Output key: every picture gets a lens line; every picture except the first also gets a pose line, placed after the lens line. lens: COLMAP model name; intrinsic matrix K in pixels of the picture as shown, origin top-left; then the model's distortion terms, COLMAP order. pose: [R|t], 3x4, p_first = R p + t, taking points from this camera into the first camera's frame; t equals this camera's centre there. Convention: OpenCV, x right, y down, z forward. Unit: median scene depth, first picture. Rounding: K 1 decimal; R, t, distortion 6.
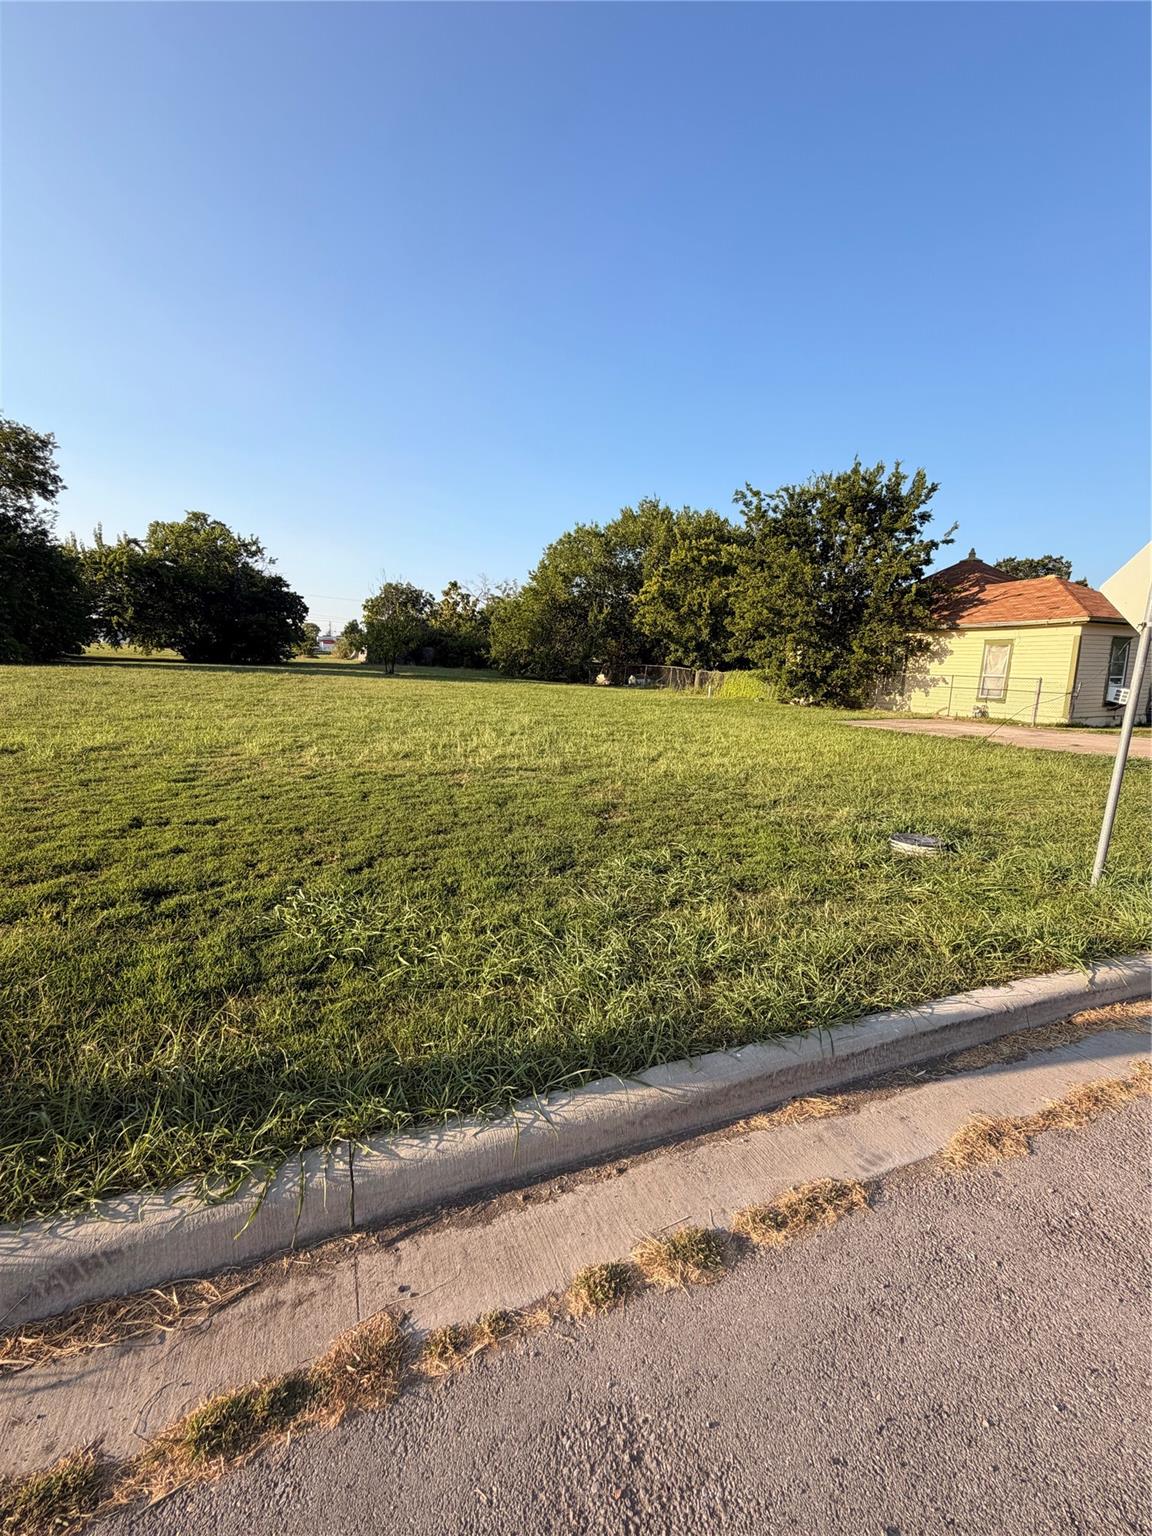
lens RADIAL K [[619.8, 0, 576.0], [0, 619.8, 768.0], [0, 0, 1]] dist [-0.000627, 0.000386]
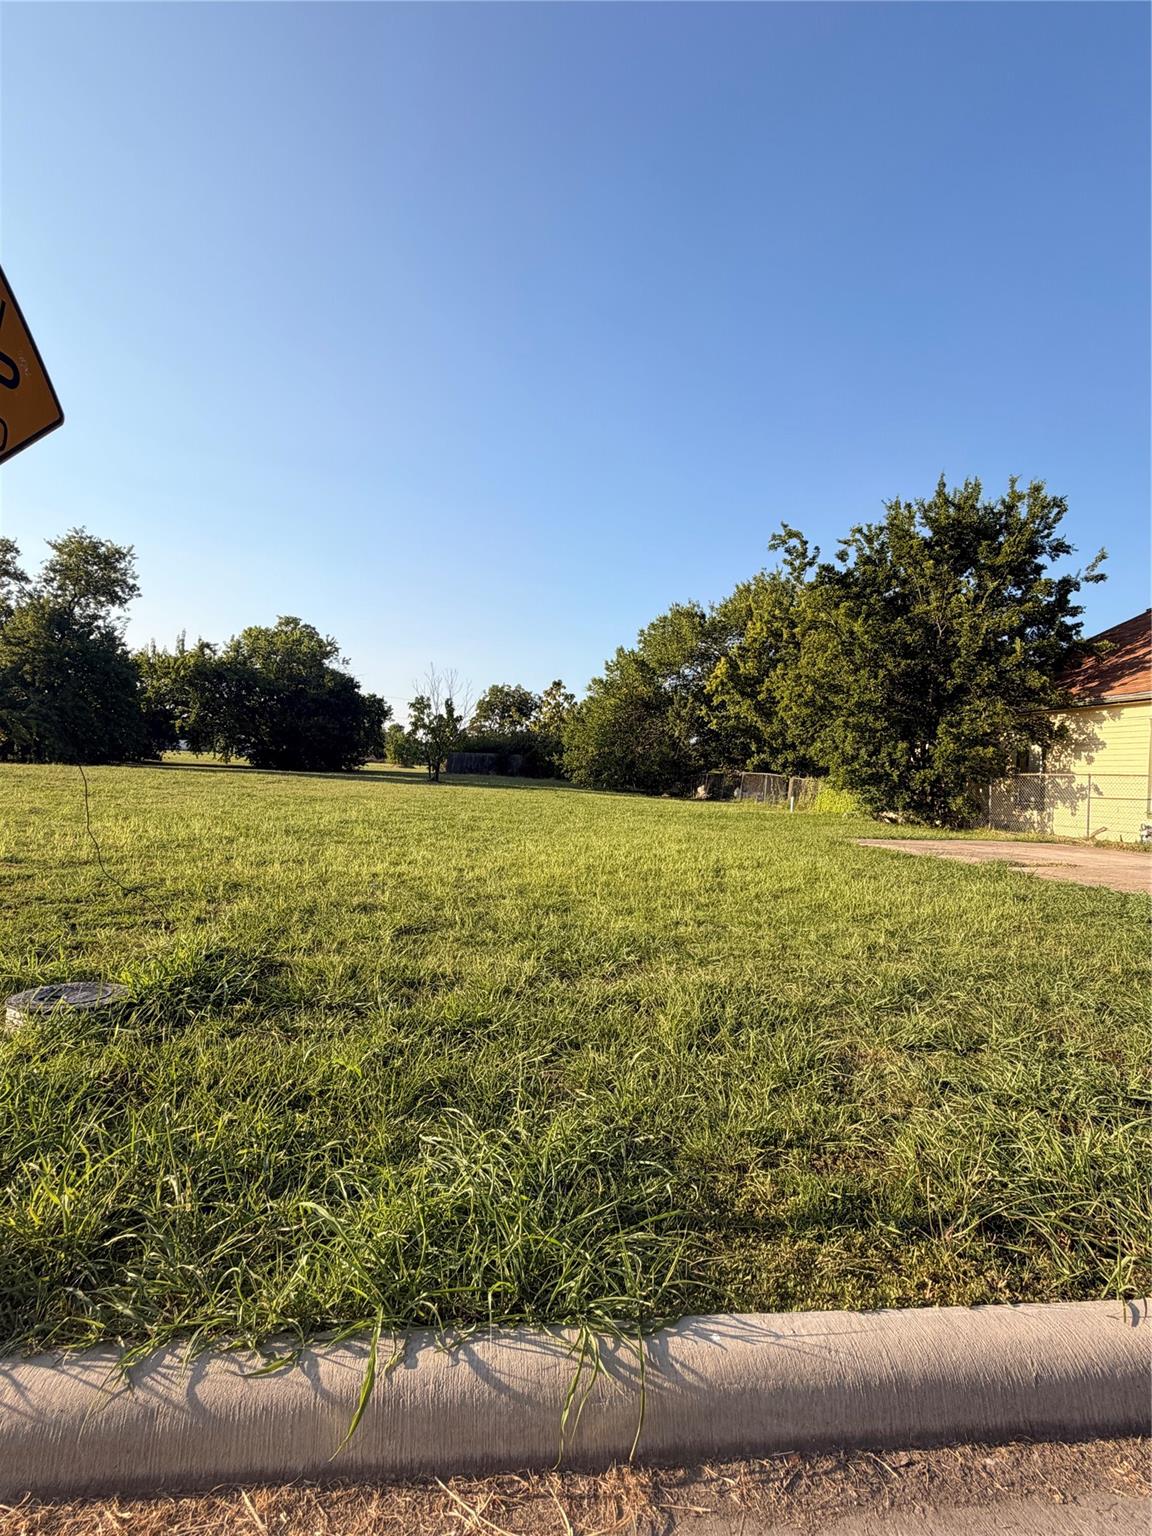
lens RADIAL K [[746.3, 0, 576.0], [0, 746.3, 768.0], [0, 0, 1]] dist [0.000338, 0.000107]
pose [[0.961609, 0.003105, -0.274405, 0.160176], [-0.054366, 0.982272, -0.179403, 0.003309], [0.268984, 0.187434, 0.944731, 0.076528]]
